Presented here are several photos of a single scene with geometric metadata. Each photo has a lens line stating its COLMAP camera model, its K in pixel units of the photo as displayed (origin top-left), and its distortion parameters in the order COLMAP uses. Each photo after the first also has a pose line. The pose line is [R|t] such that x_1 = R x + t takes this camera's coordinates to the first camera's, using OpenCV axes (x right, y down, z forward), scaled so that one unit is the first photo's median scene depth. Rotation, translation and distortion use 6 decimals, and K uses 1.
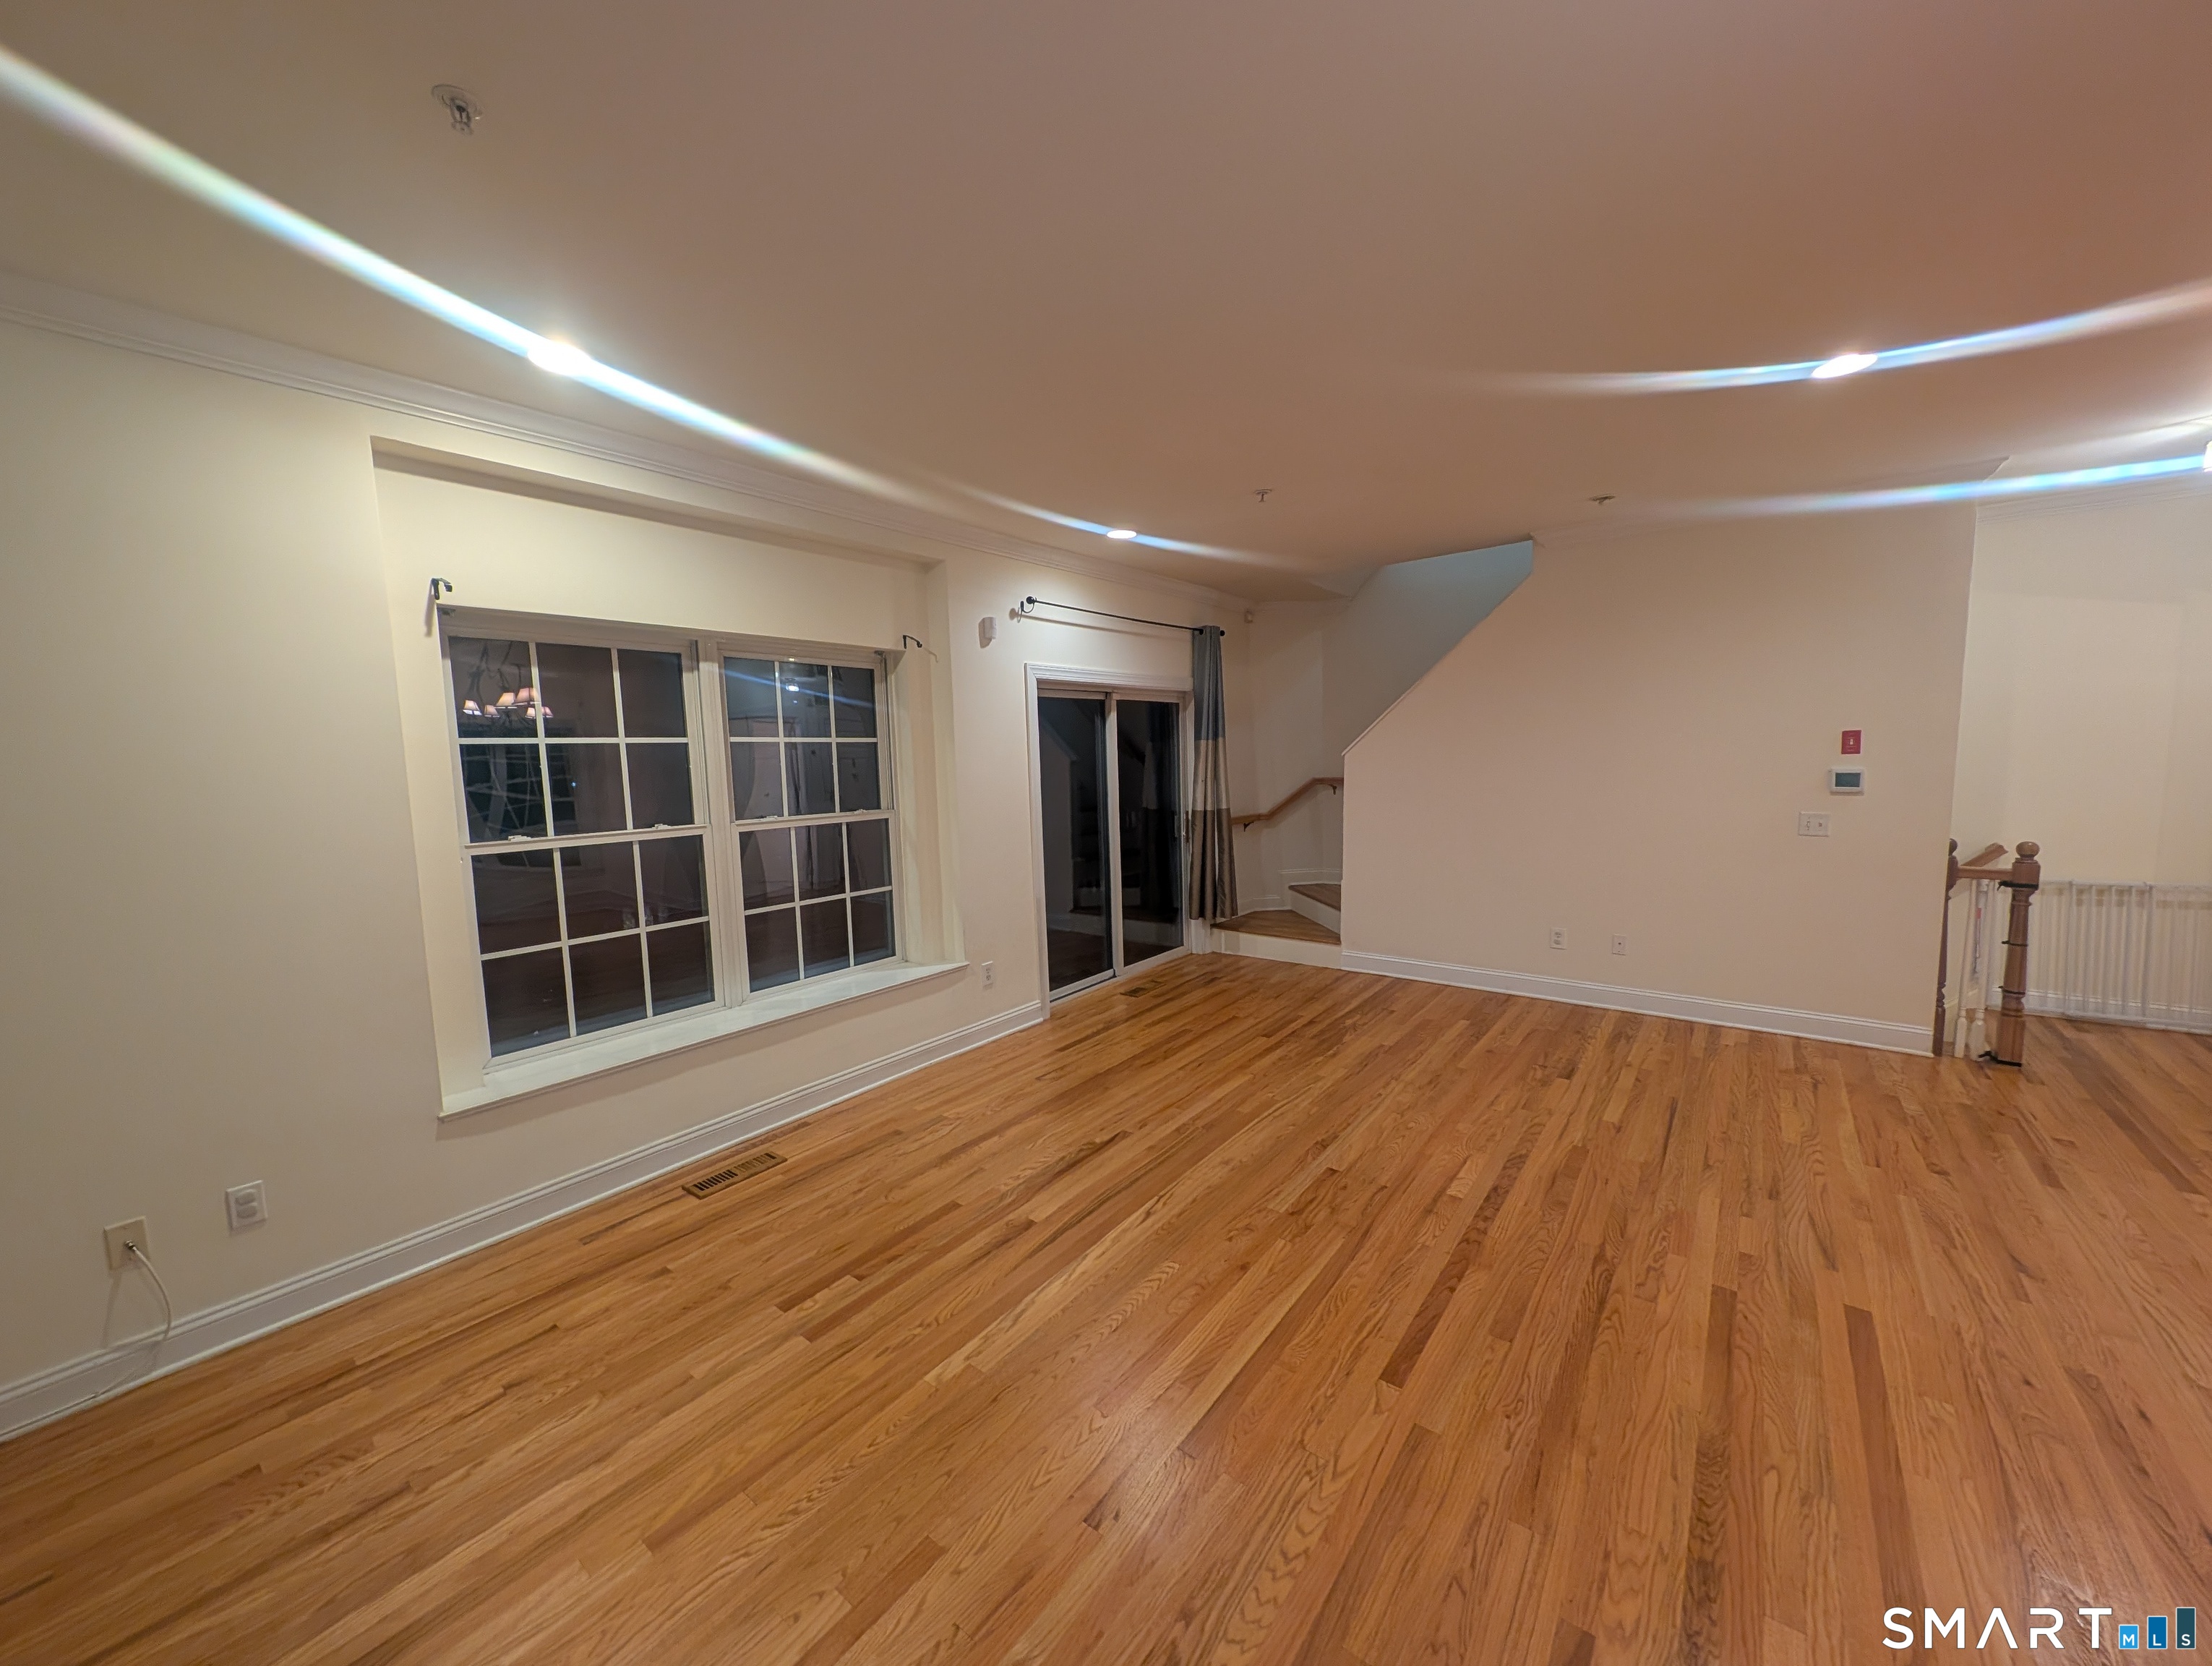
lens RADIAL K [[833.4, 0, 1101.6], [0, 833.4, 839.5], [0, 0, 1]] dist [-0.000448, -0.000269]
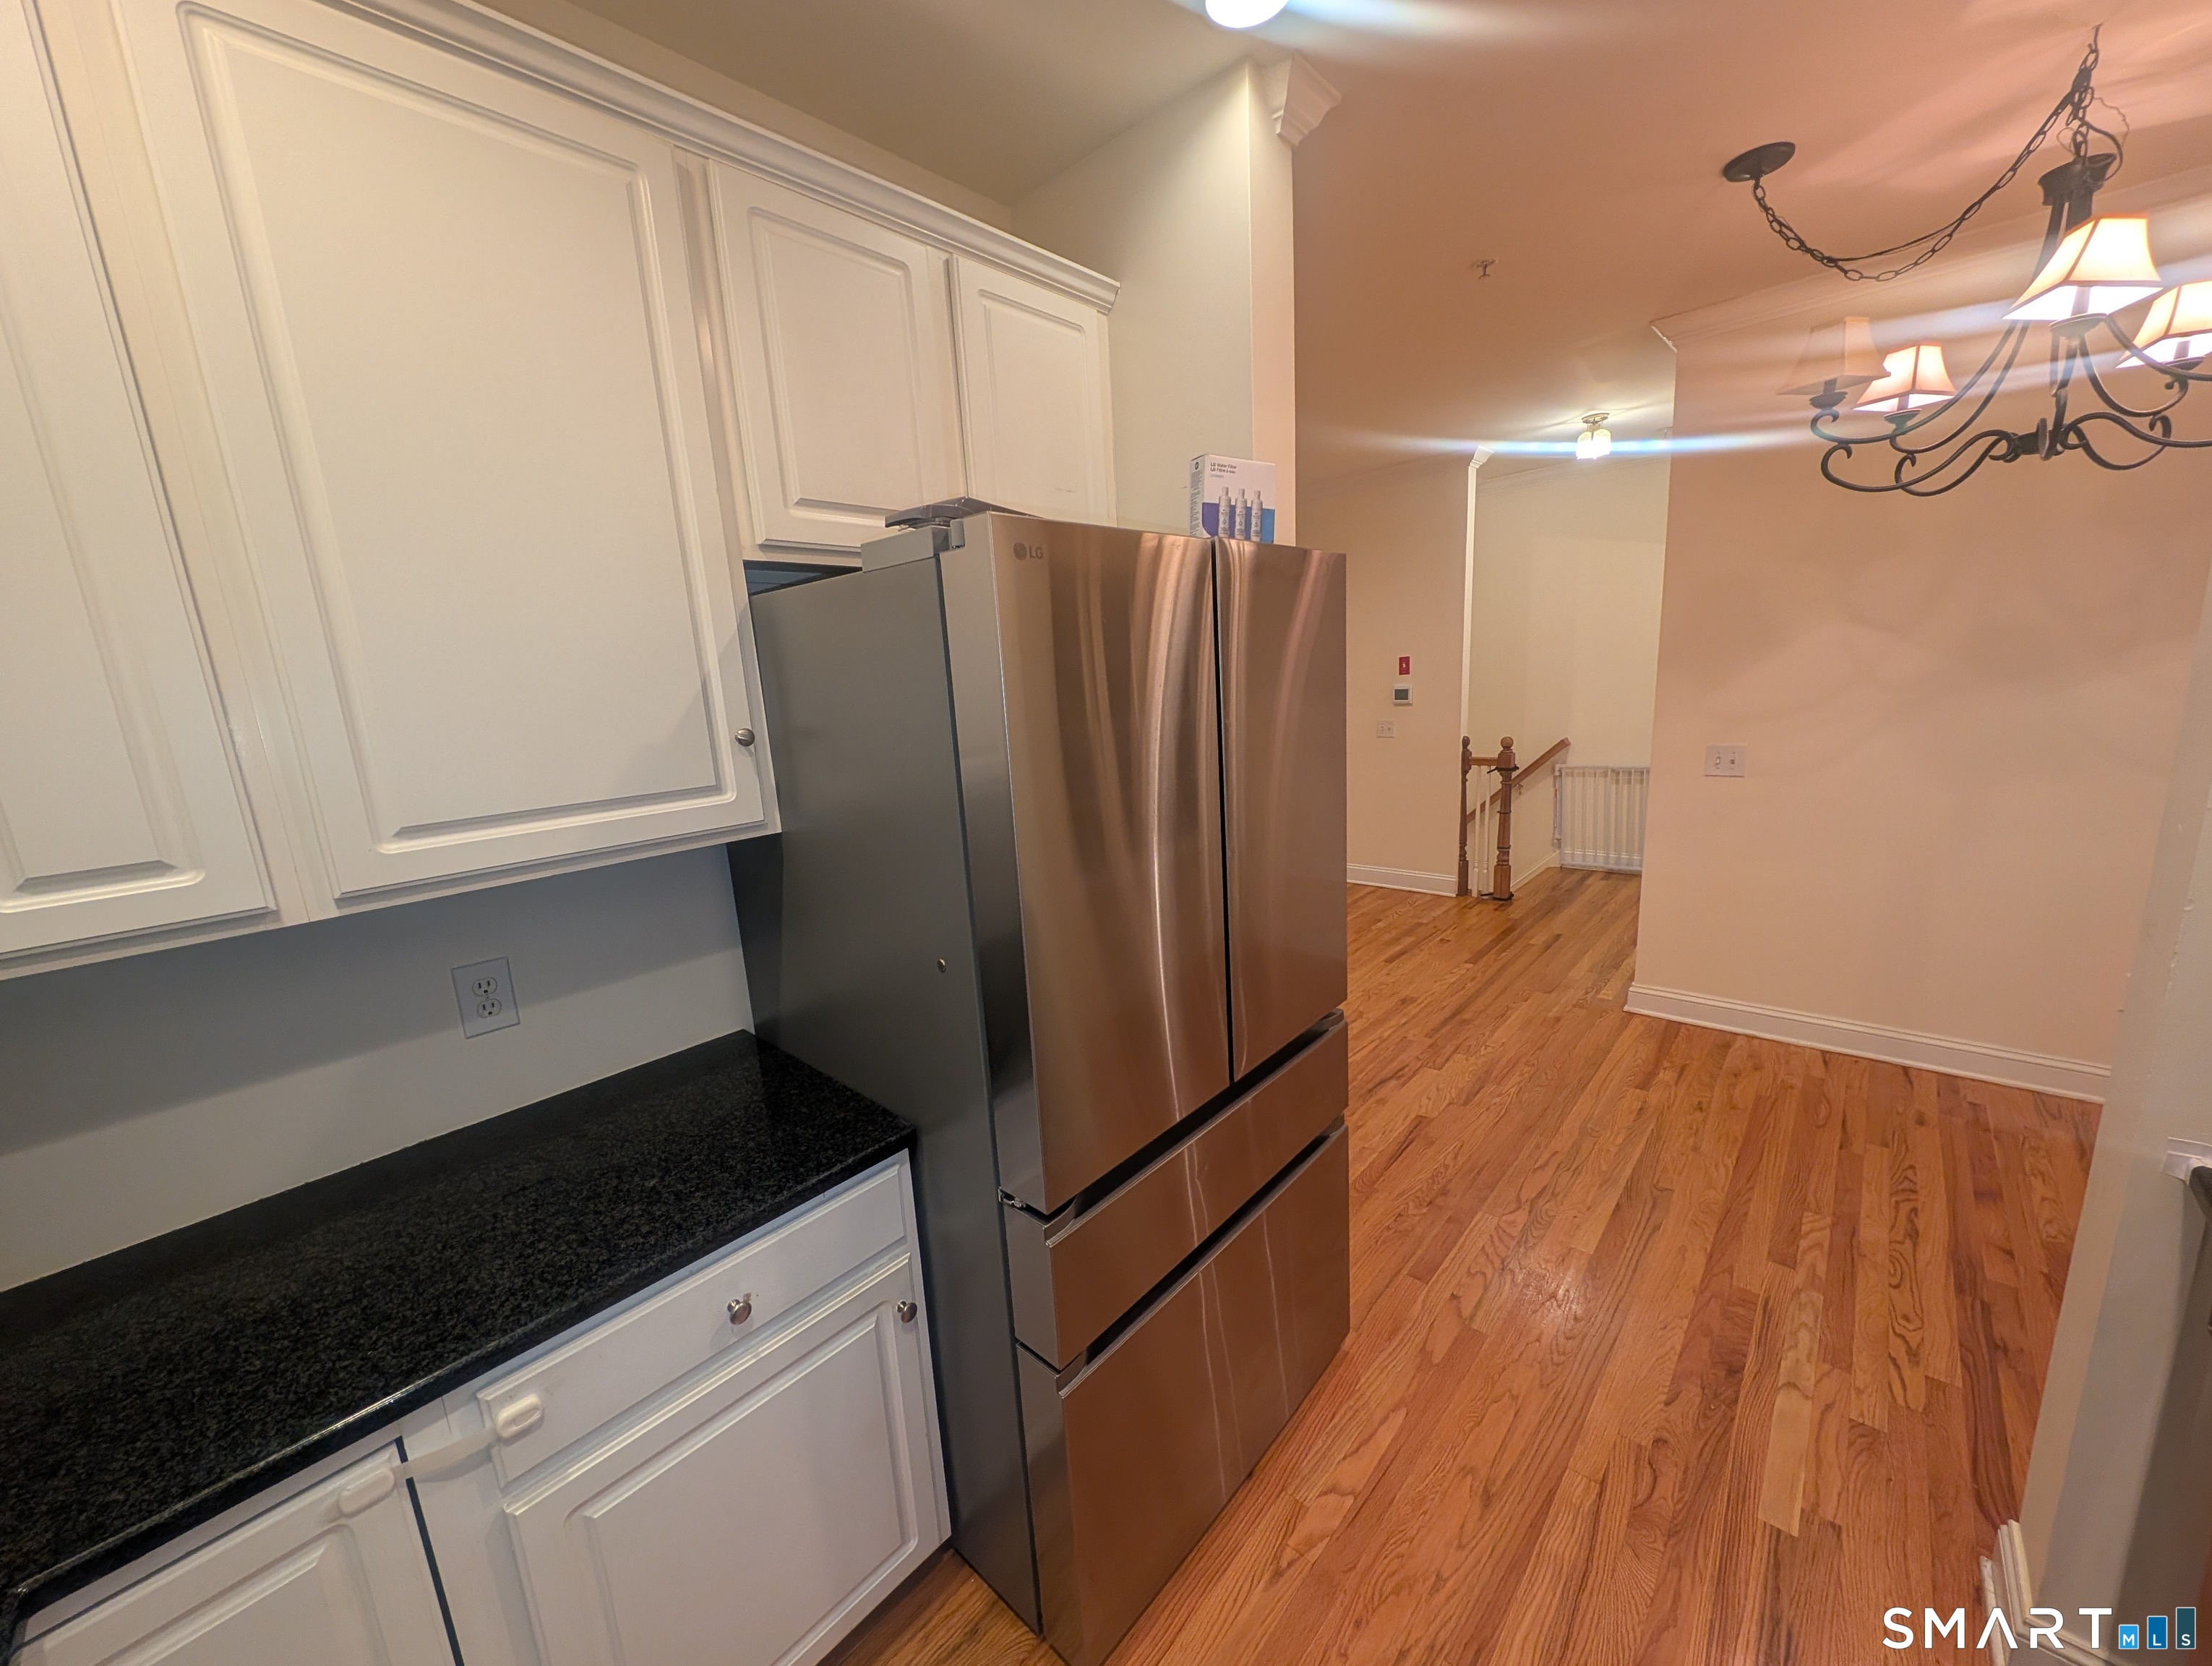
lens RADIAL K [[833.4, 0, 1101.6], [0, 833.4, 839.5], [0, 0, 1]] dist [-0.000448, -0.000269]
pose [[0.996524, -0.022008, -0.080346, 0.540231], [0.029706, 0.994946, 0.095913, 0.018412], [0.077830, -0.097966, 0.992142, -0.407218]]
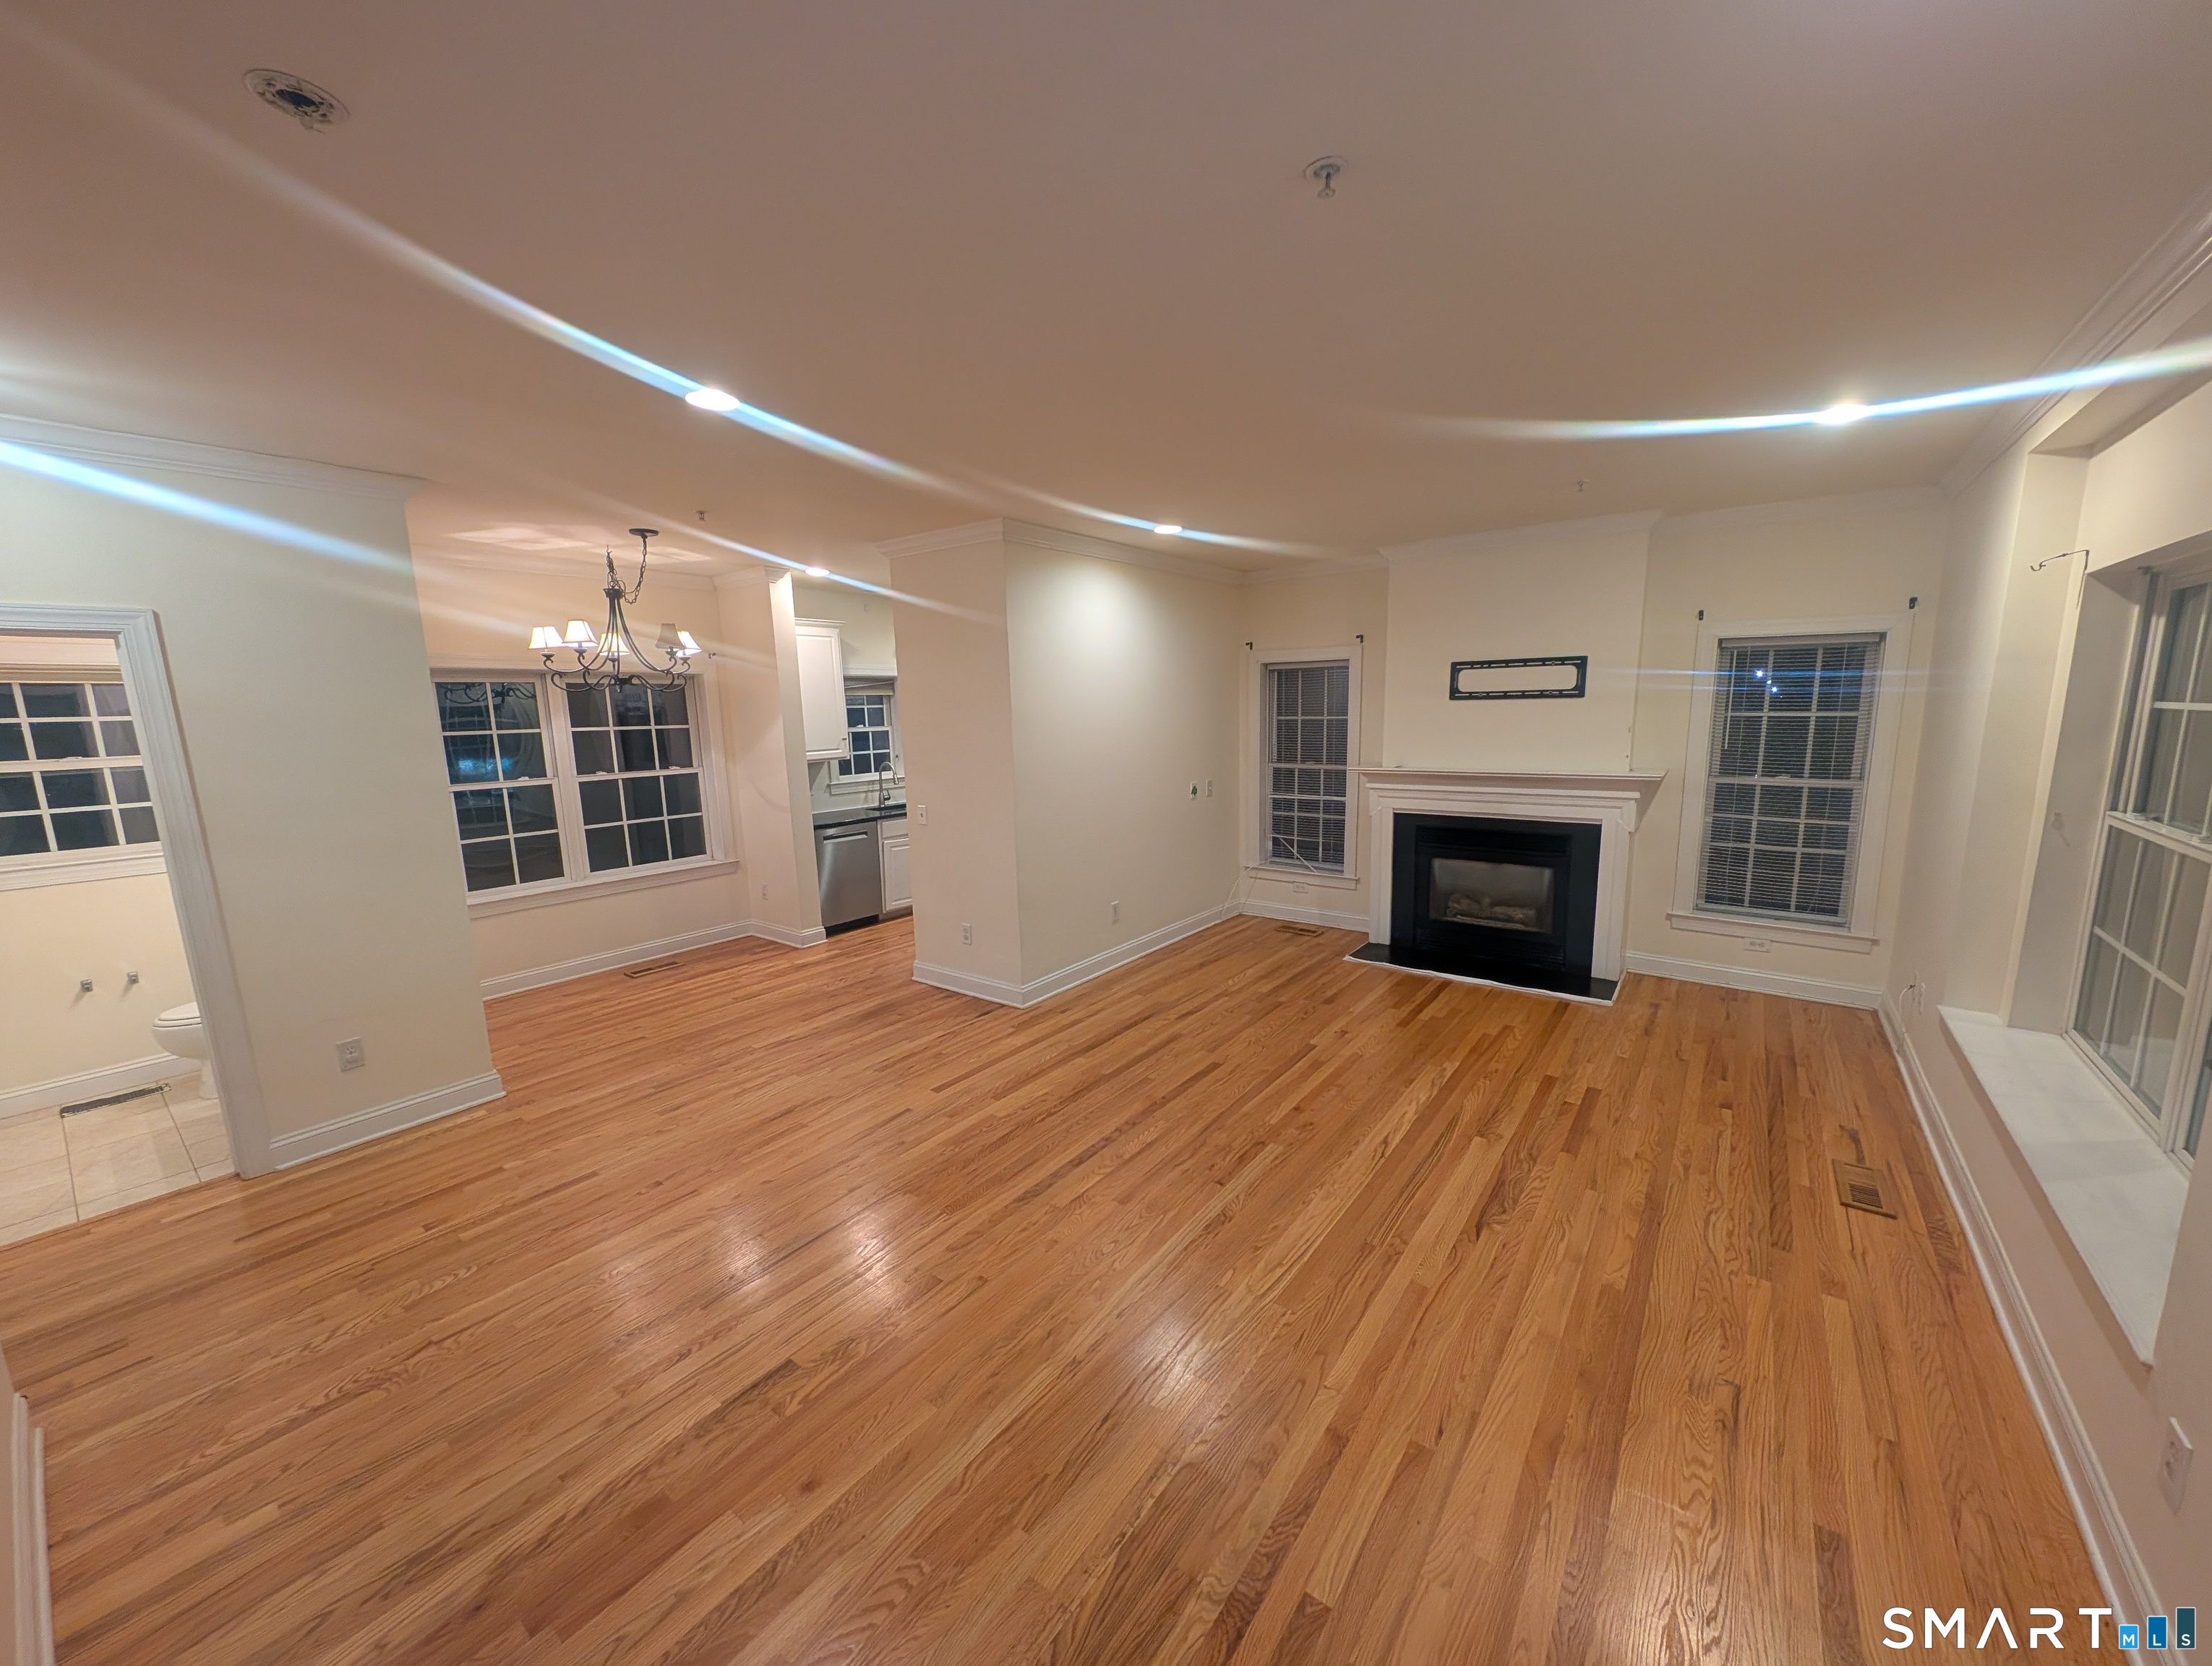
lens RADIAL K [[833.4, 0, 1101.6], [0, 833.4, 839.5], [0, 0, 1]] dist [-0.000448, -0.000269]
pose [[-0.998532, 0.054142, -0.001347, 0.311345], [0.051876, 0.963301, 0.263362, -0.207903], [0.015557, 0.262906, -0.964696, 1.444237]]
